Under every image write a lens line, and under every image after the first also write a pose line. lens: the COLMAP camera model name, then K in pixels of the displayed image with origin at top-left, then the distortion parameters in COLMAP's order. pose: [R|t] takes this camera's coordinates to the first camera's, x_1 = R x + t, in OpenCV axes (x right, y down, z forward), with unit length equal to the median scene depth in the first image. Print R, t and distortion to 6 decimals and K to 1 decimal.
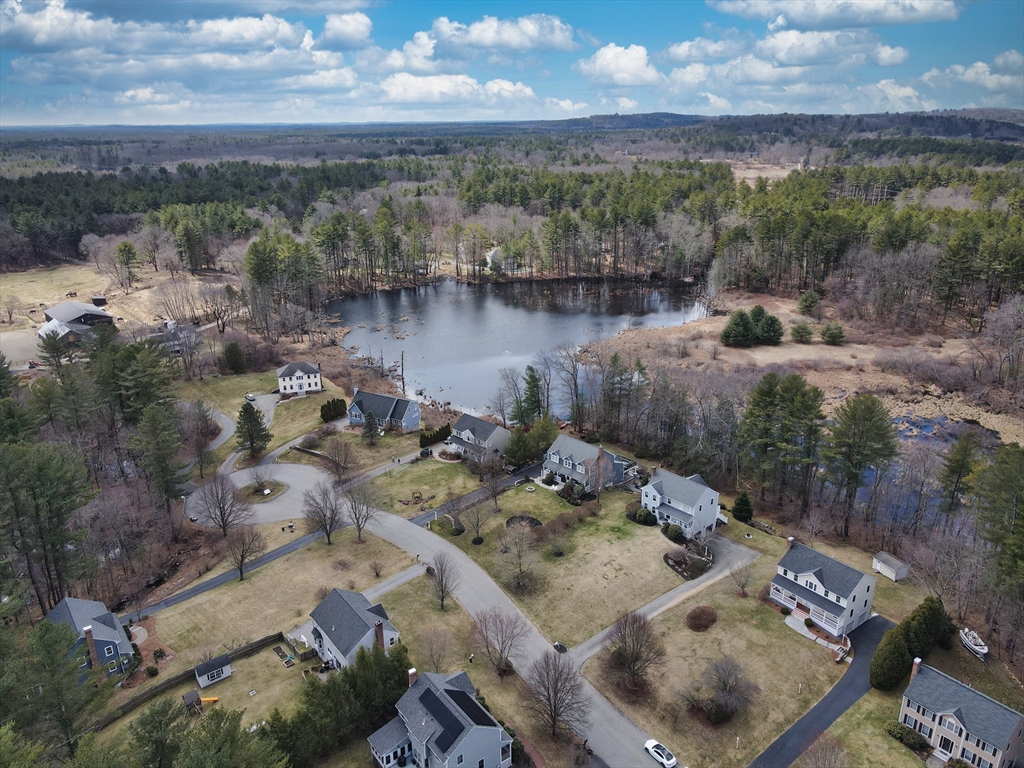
lens RADIAL K [[747.8, 0, 509.0], [0, 747.8, 384.3], [0, 0, 1]] dist [0.014285, -0.000721]
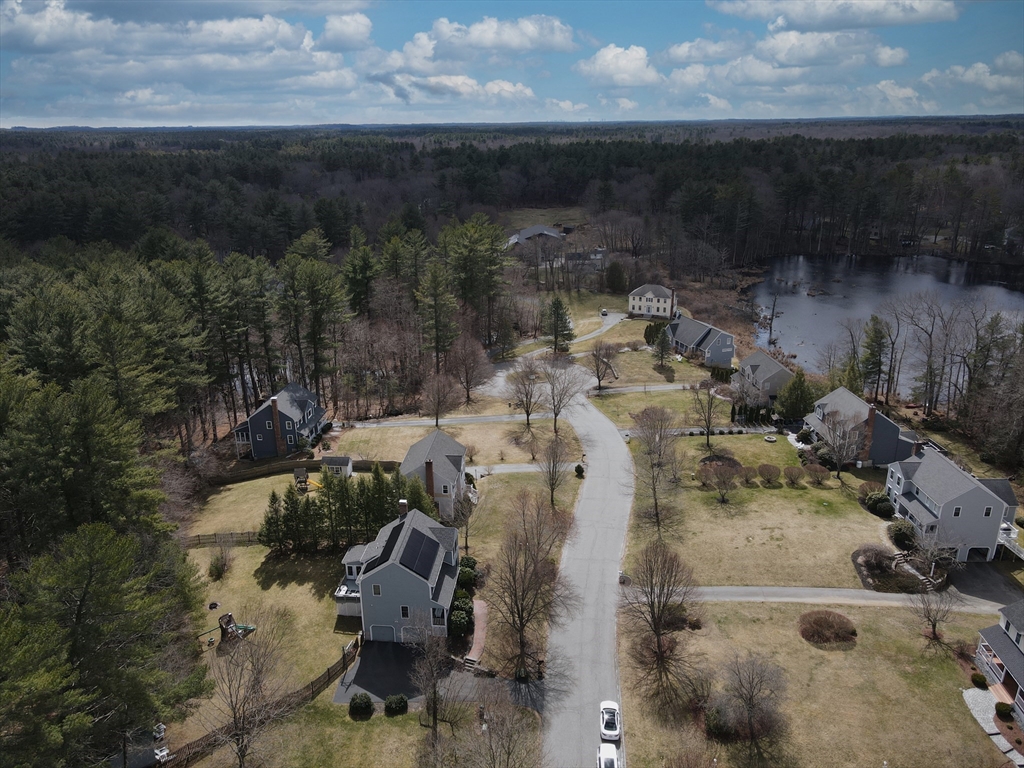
lens RADIAL K [[747.8, 0, 505.5], [0, 747.8, 383.3], [0, 0, 1]] dist [0.014285, -0.000721]
pose [[0.740154, 0.224019, -0.634025, 0.223209], [-0.219209, 0.971751, 0.087445, 0.052600], [0.635704, 0.074261, 0.768352, 0.142162]]
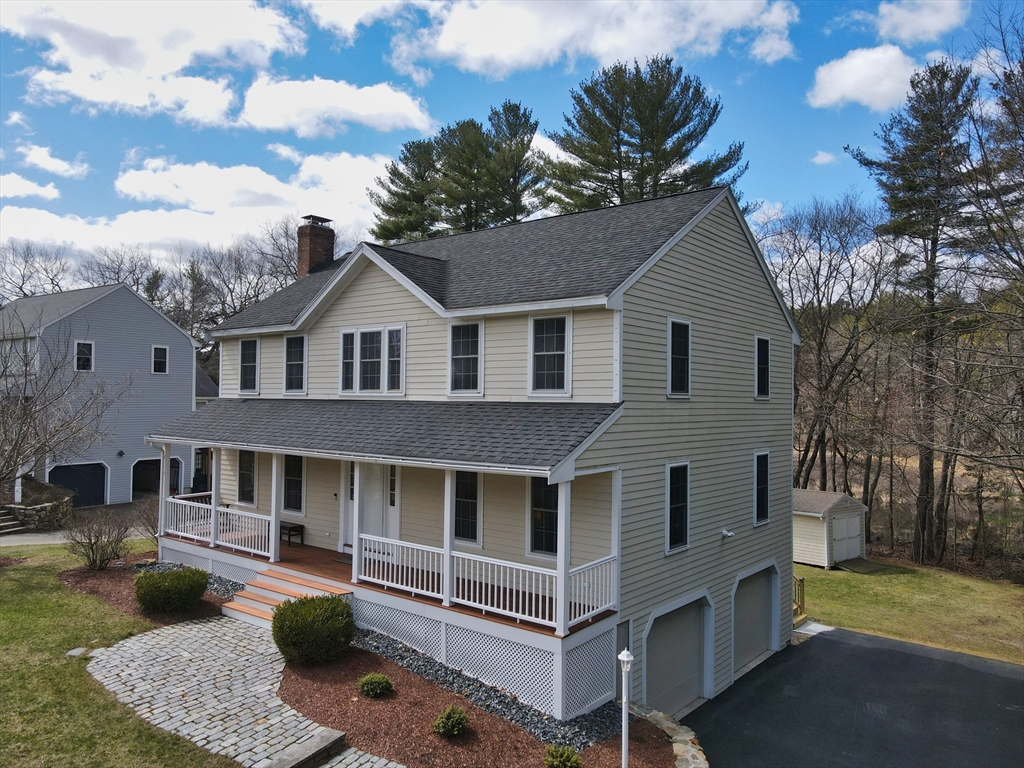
lens RADIAL K [[747.8, 0, 505.4], [0, 747.8, 385.4], [0, 0, 1]] dist [0.014285, -0.000721]
pose [[0.970901, 0.023199, 0.238354, 0.208743], [0.061582, 0.937641, -0.342107, 0.168461], [-0.231427, 0.346831, 0.908928, 0.464013]]
